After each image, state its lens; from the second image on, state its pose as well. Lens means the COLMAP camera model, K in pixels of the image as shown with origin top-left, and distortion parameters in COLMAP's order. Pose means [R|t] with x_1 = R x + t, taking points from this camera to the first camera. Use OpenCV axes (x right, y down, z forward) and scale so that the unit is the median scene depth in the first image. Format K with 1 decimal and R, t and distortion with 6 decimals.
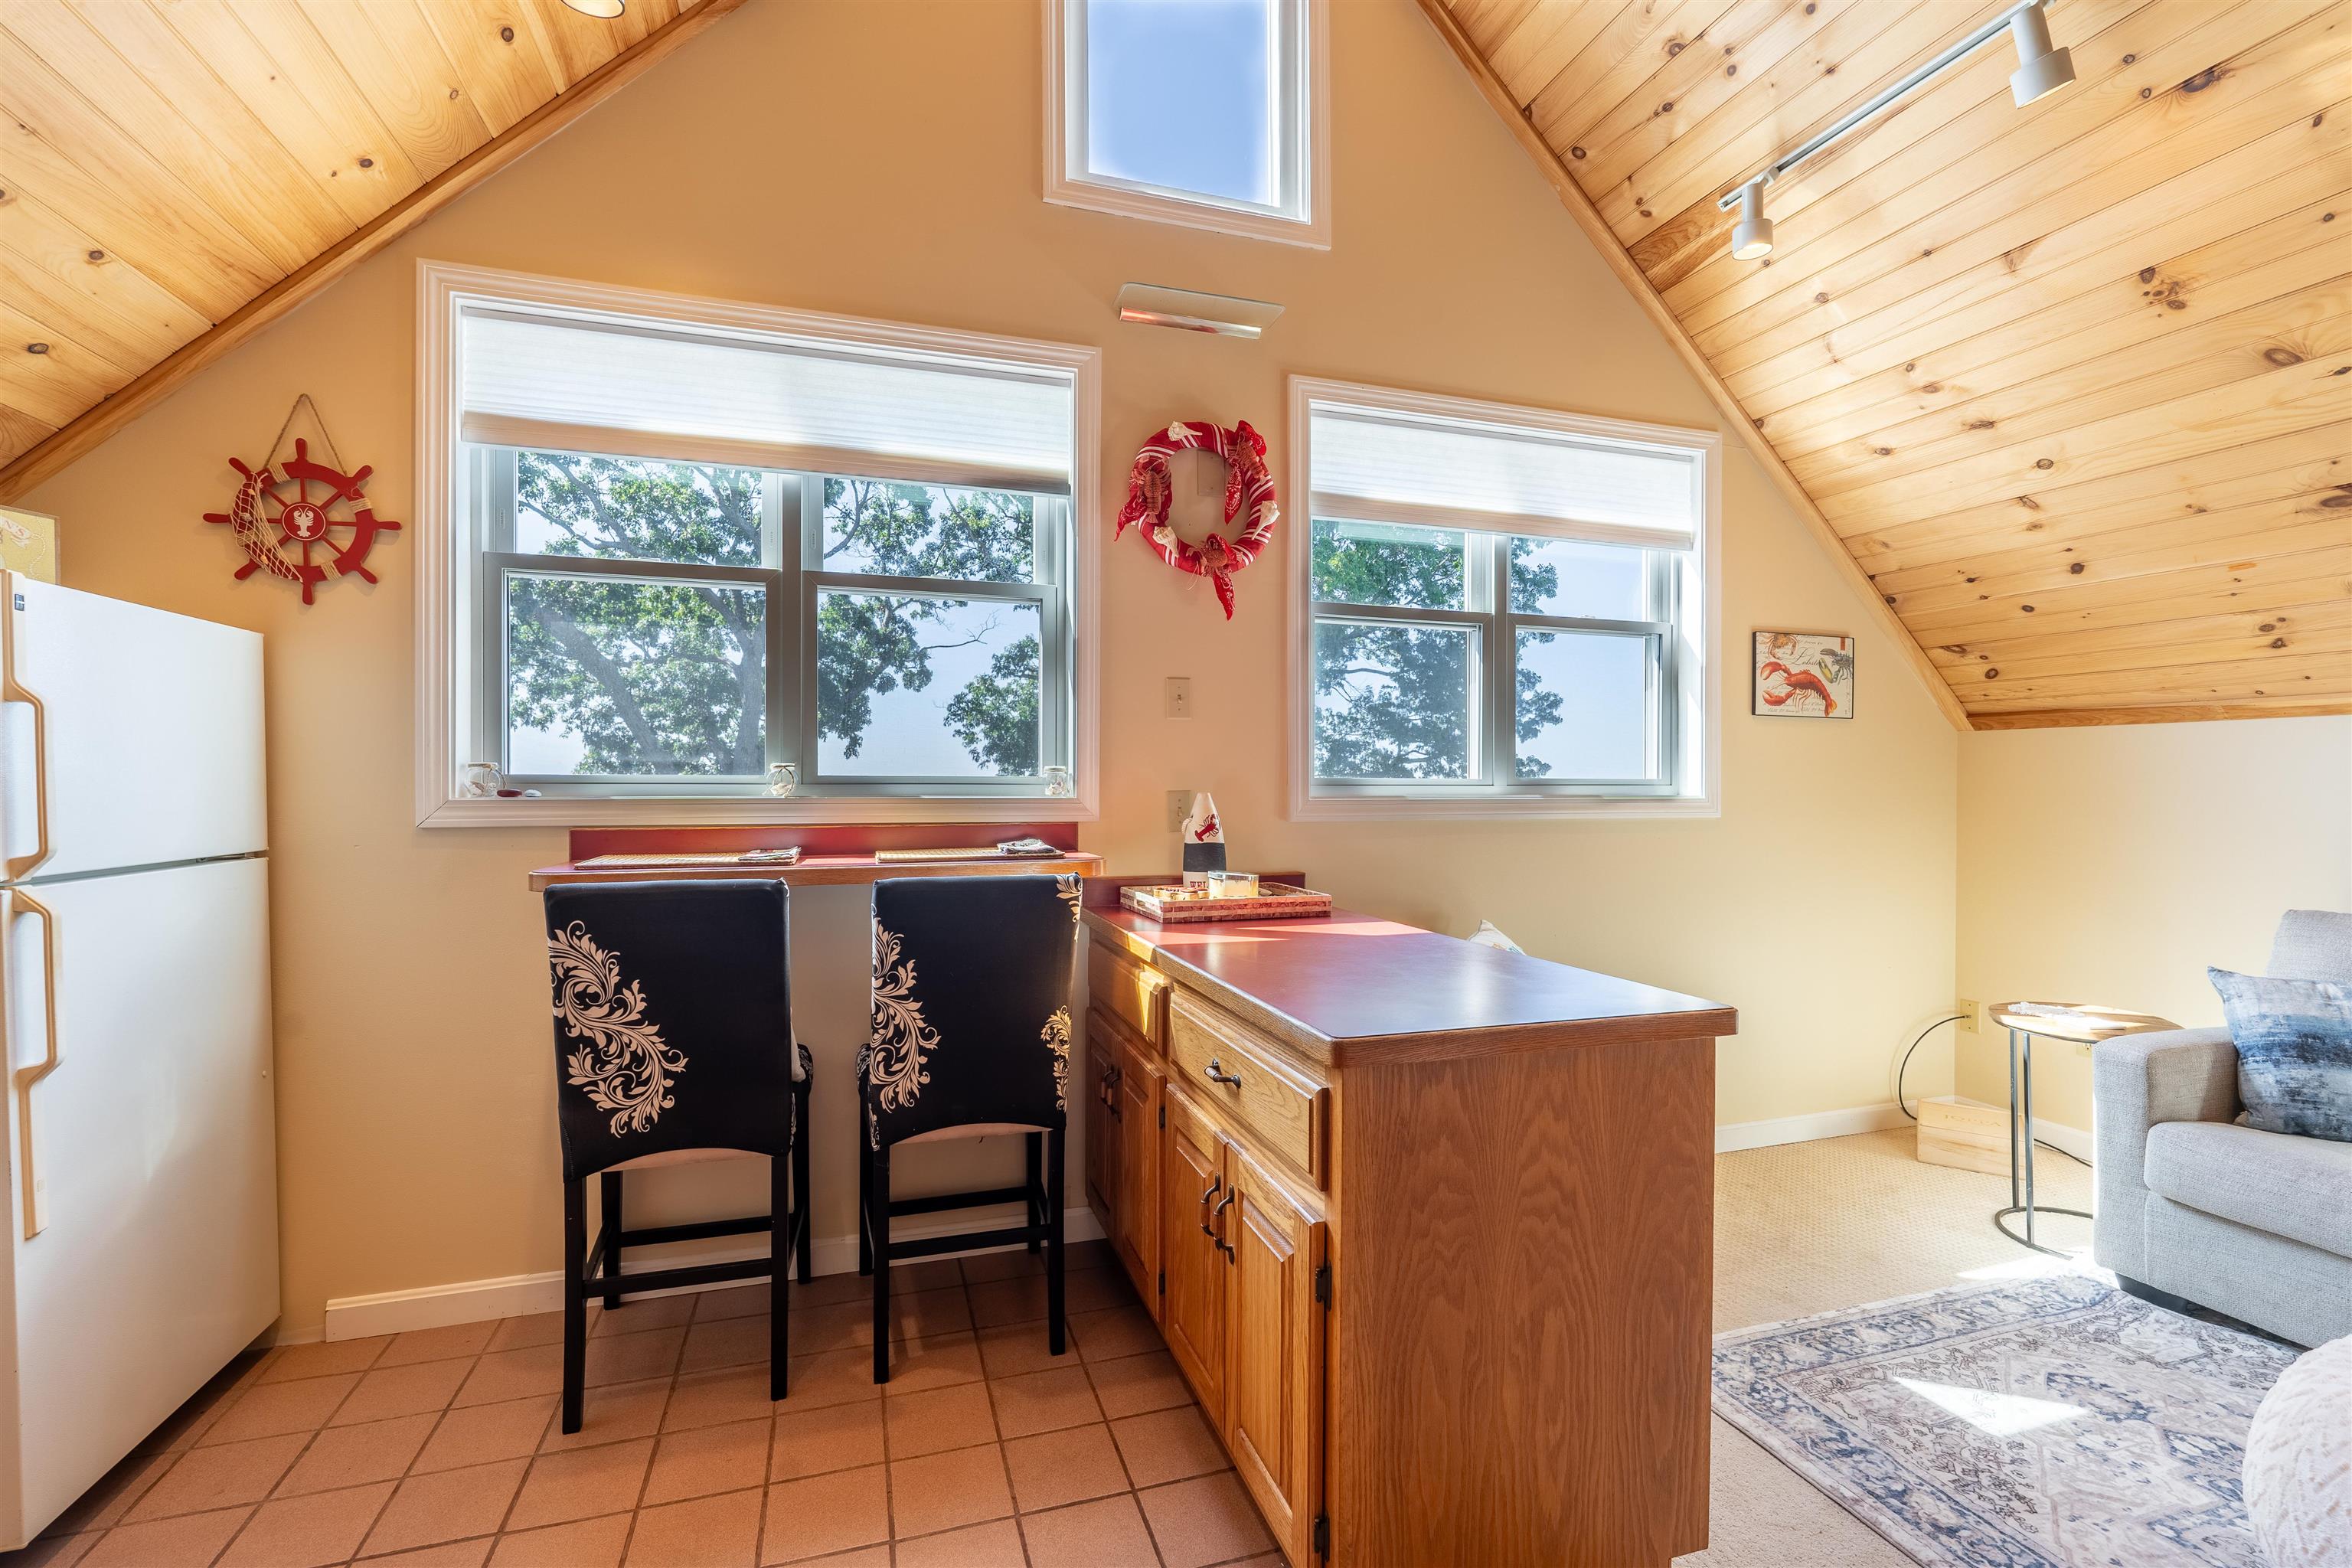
lens RADIAL K [[1031.3, 0, 1177.5], [0, 1031.3, 792.4], [0, 0, 1]] dist [-0.001547, -0.000224]
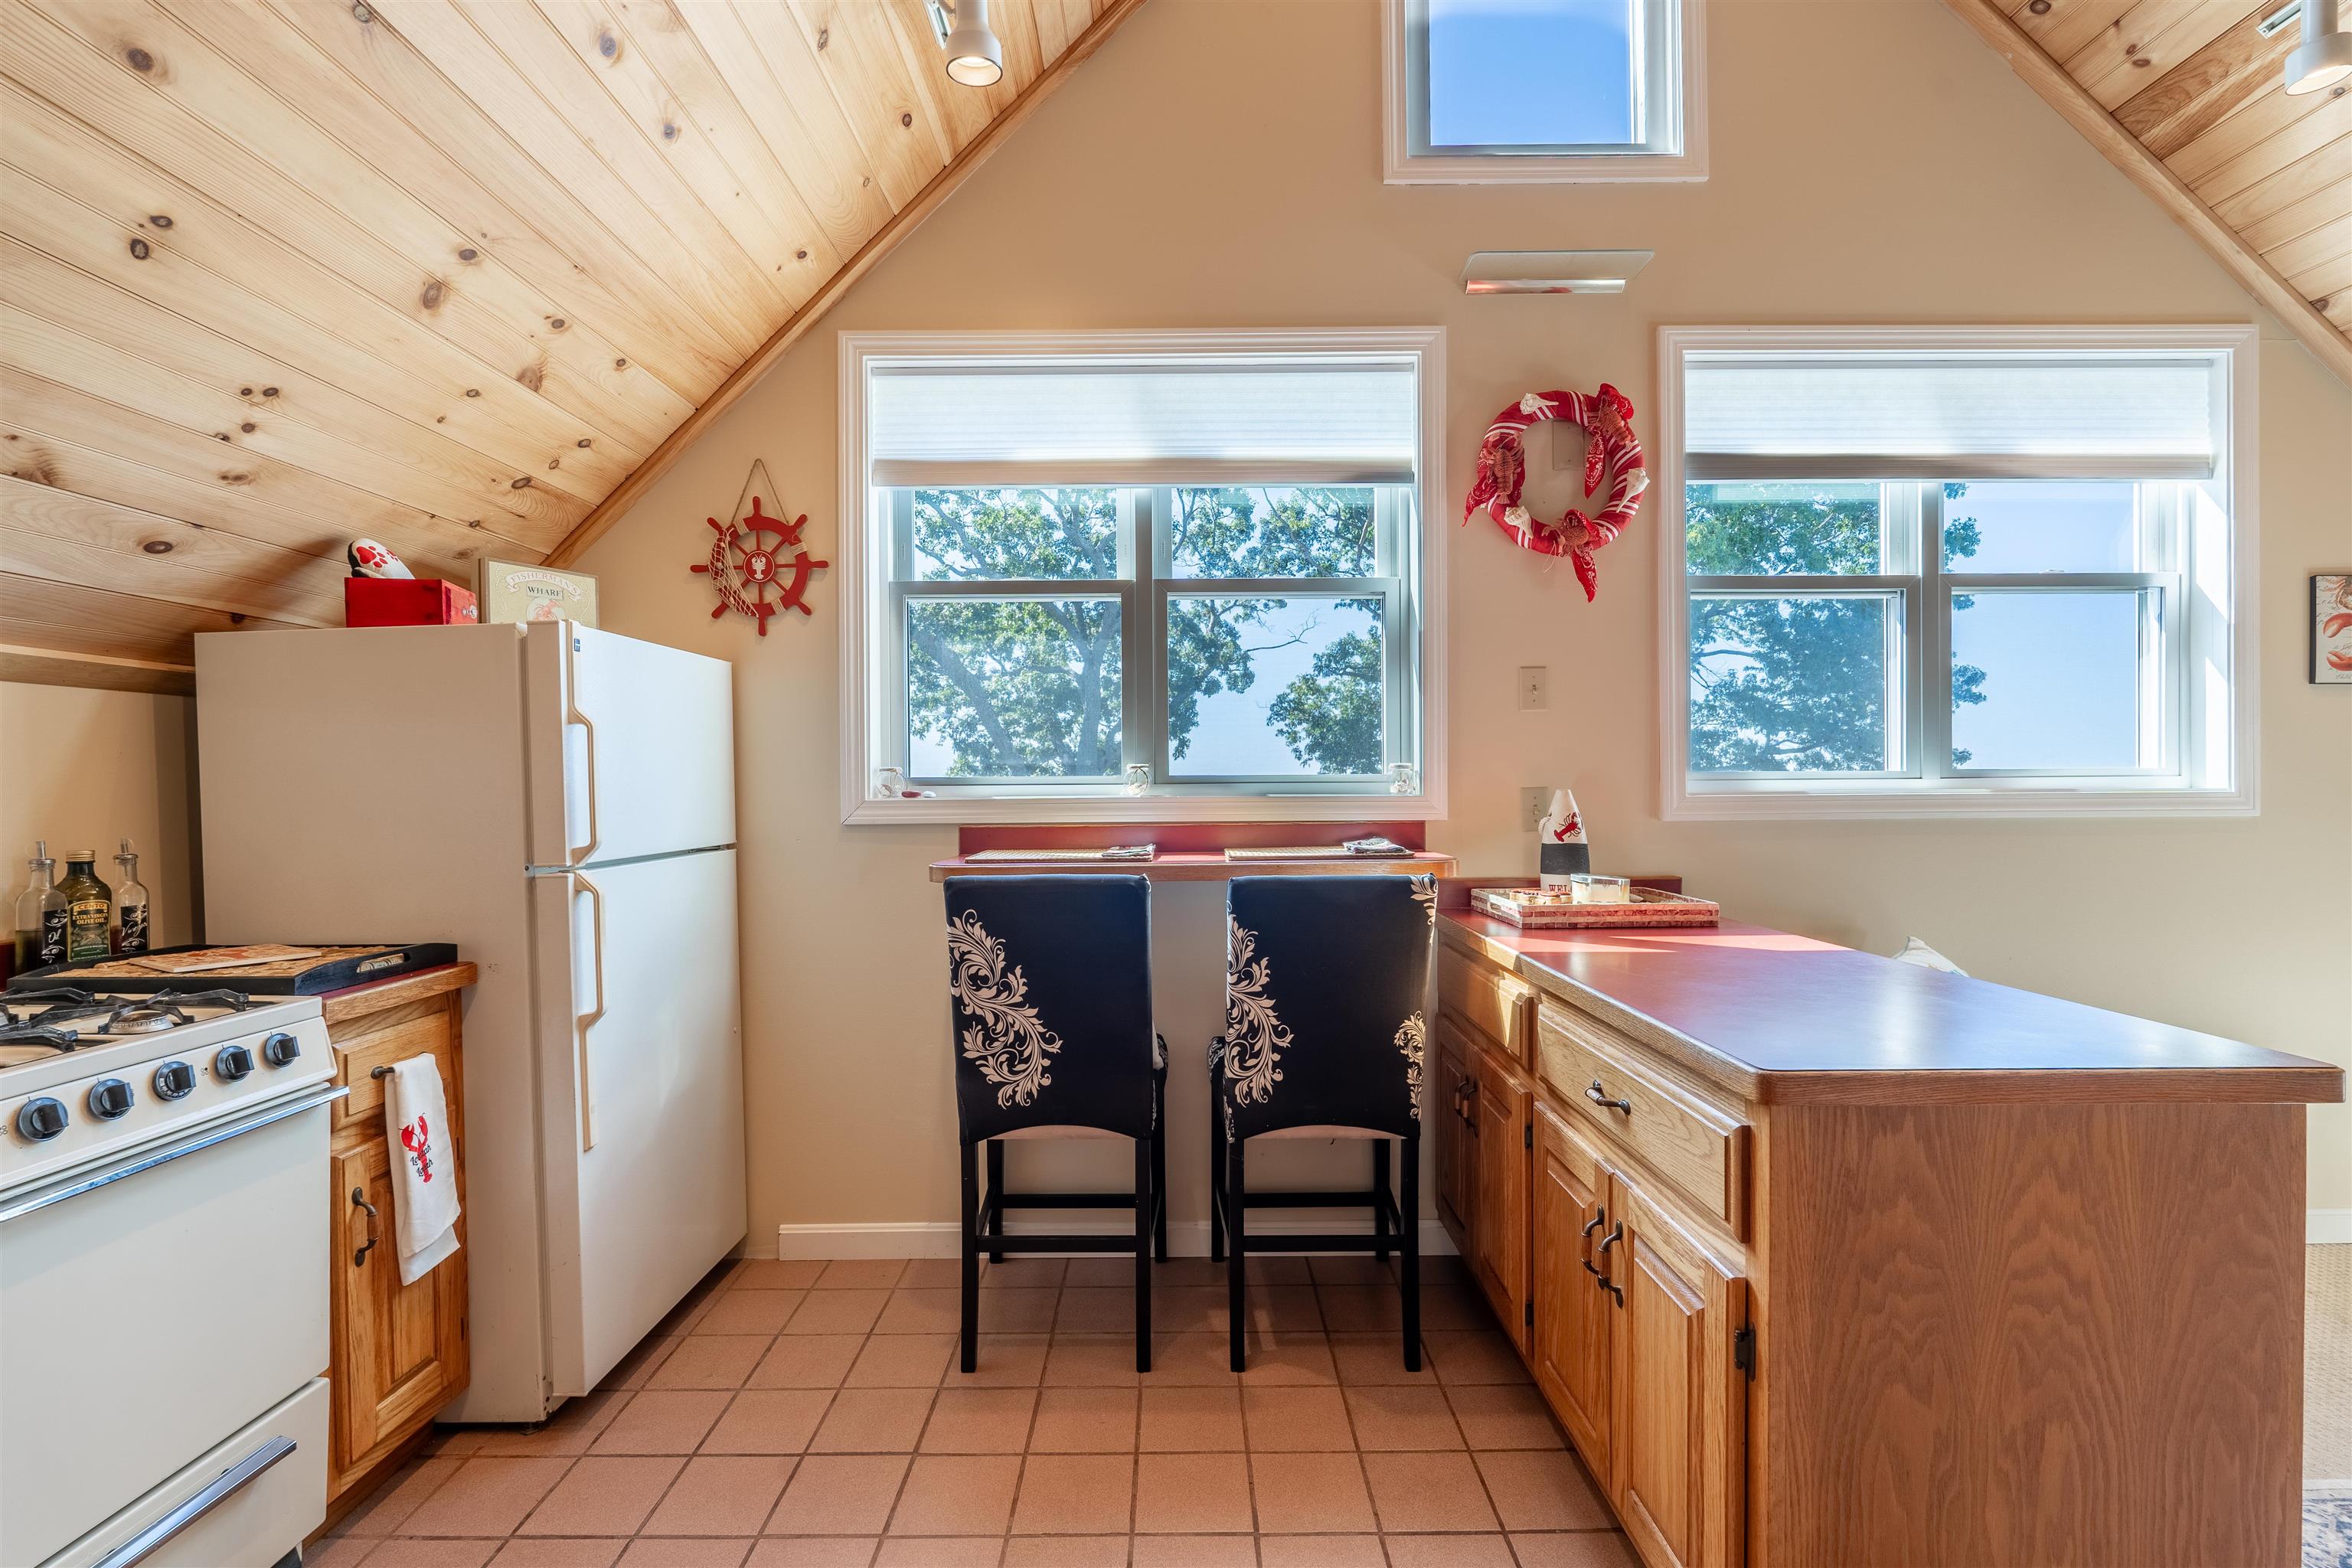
lens RADIAL K [[1030.5, 0, 1179.3], [0, 1030.5, 792.2], [0, 0, 1]] dist [-0.001567, -0.000434]
pose [[0.953471, -0.006554, -0.301414, -0.029605], [0.007109, 0.999974, 0.000744, -0.000215], [0.301402, -0.002853, 0.953493, 0.013264]]
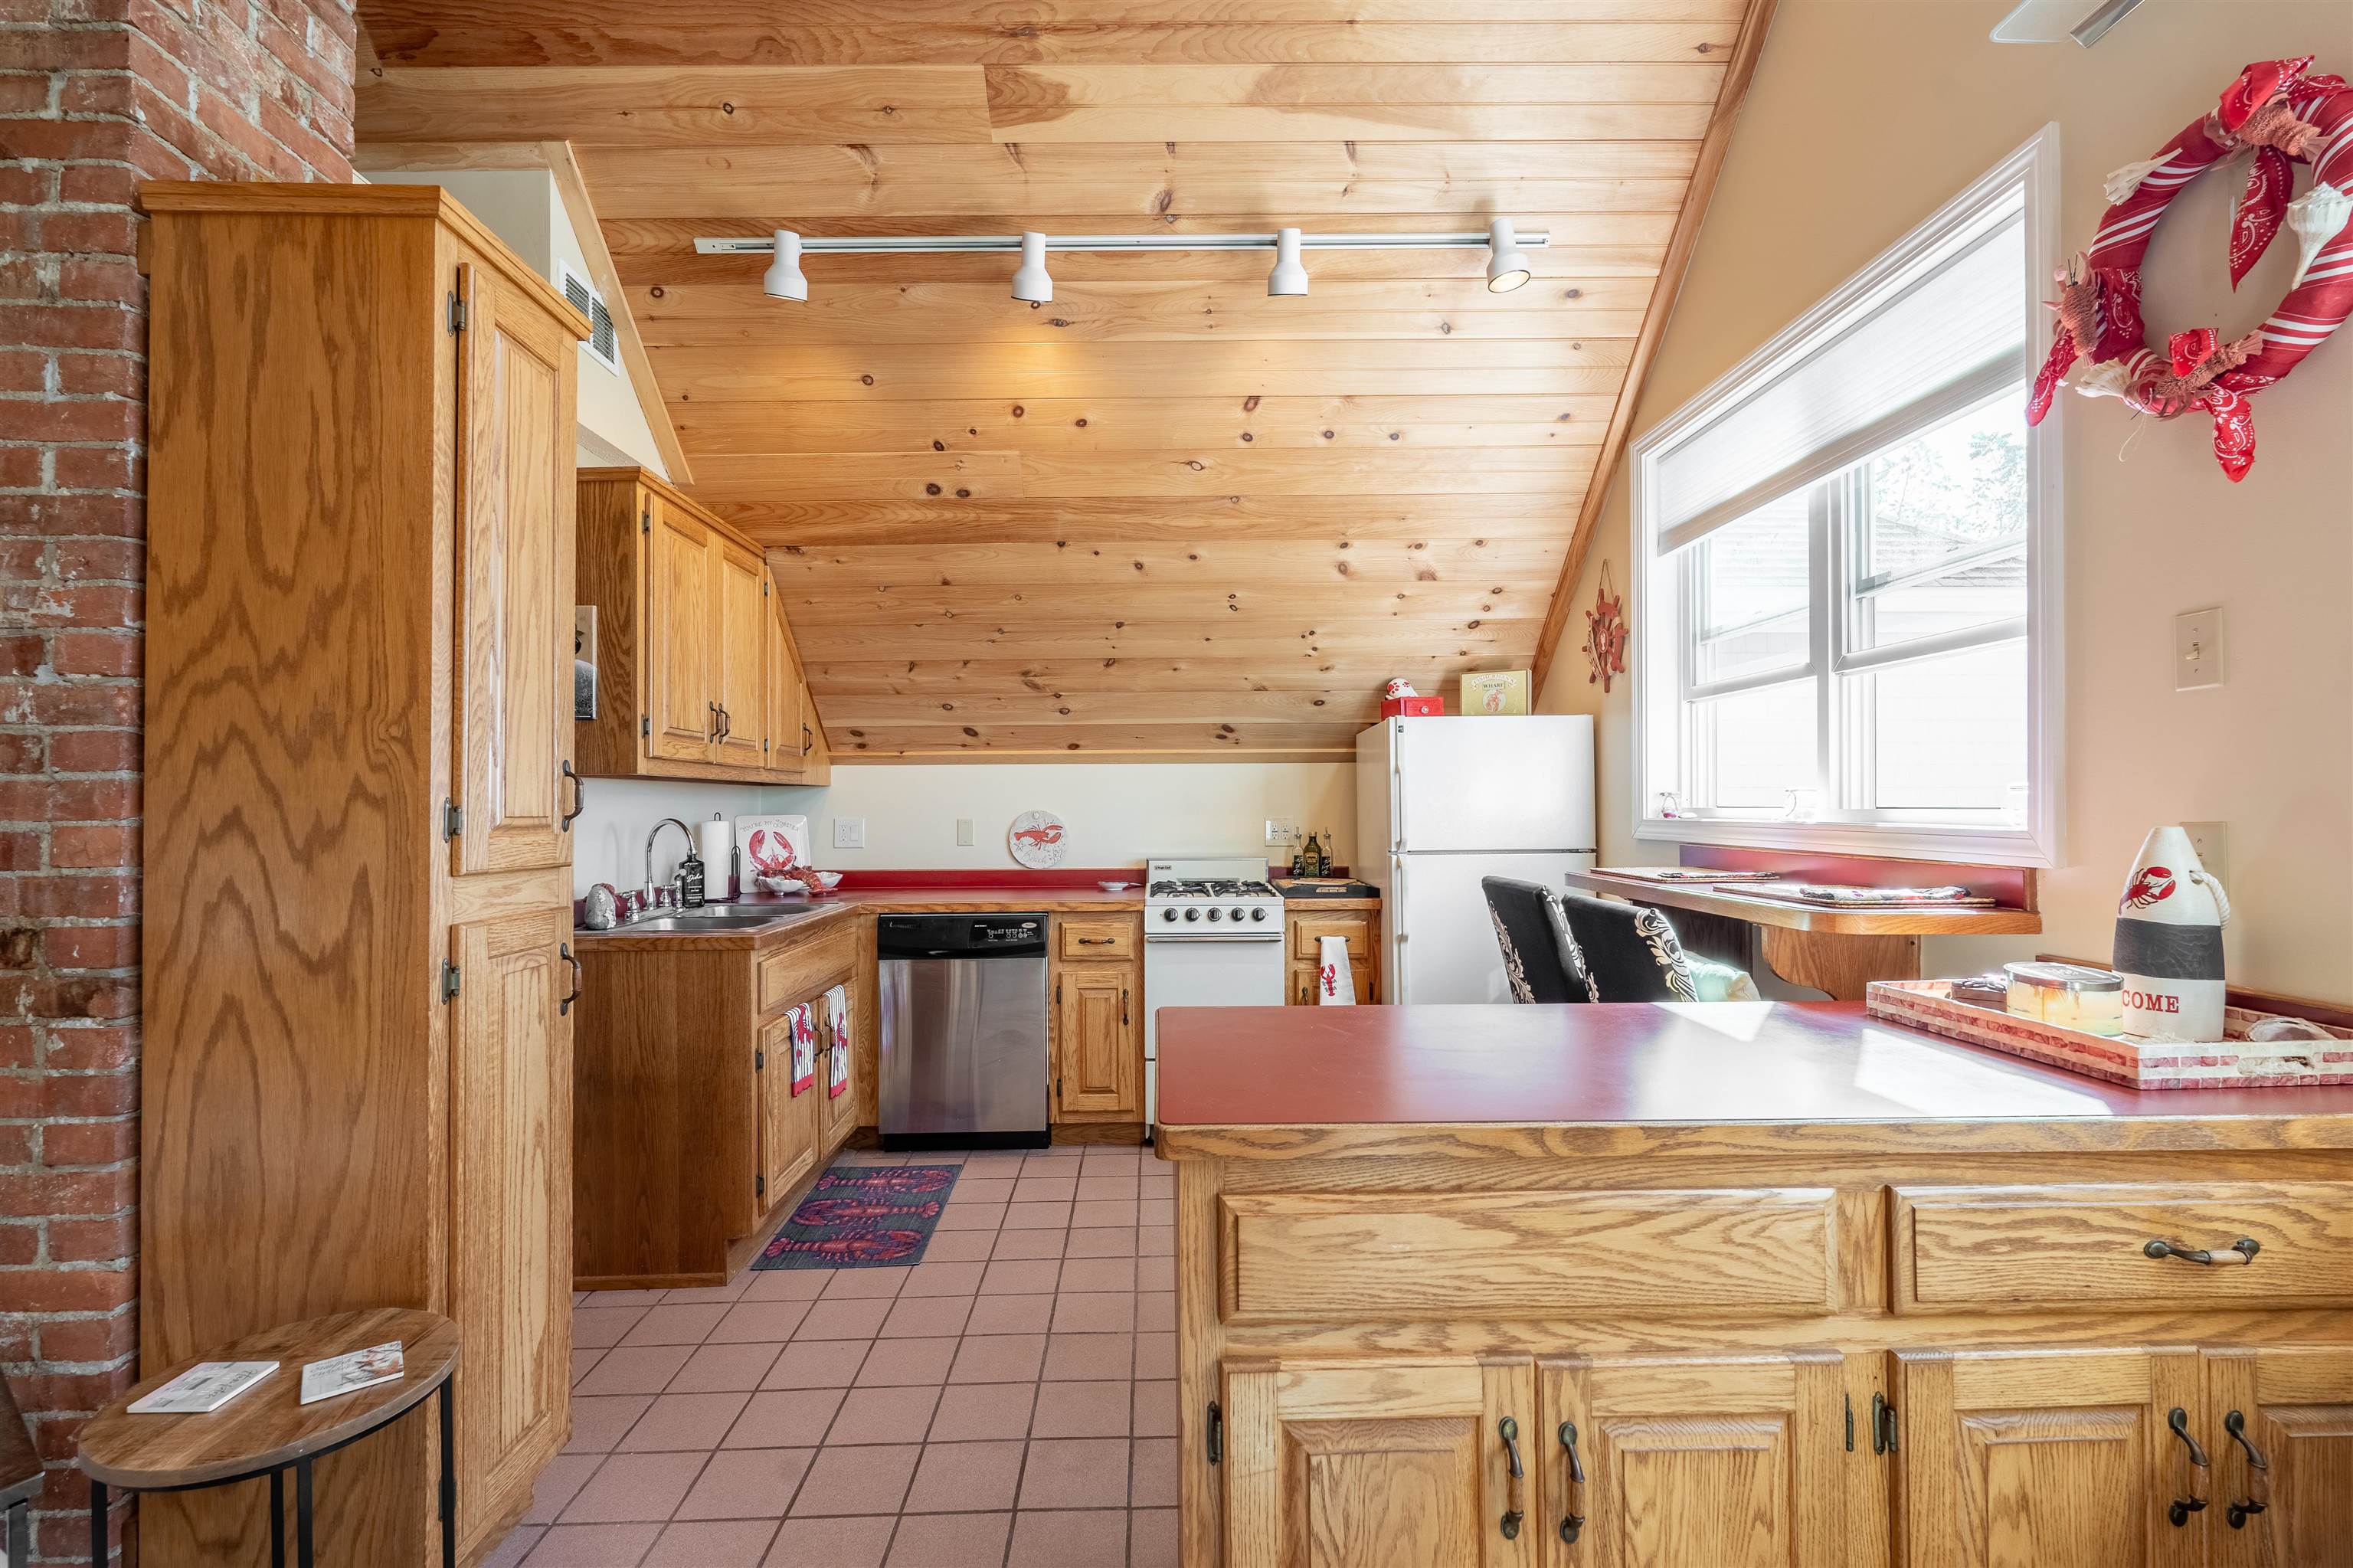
lens RADIAL K [[1031.7, 0, 1178.0], [0, 1031.7, 792.4], [0, 0, 1]] dist [-0.001547, -0.000224]
pose [[-0.278370, -0.010109, -0.960421, 0.813817], [-0.002939, 0.999949, -0.009673, -0.014631], [0.960469, 0.000130, -0.278385, 0.790909]]
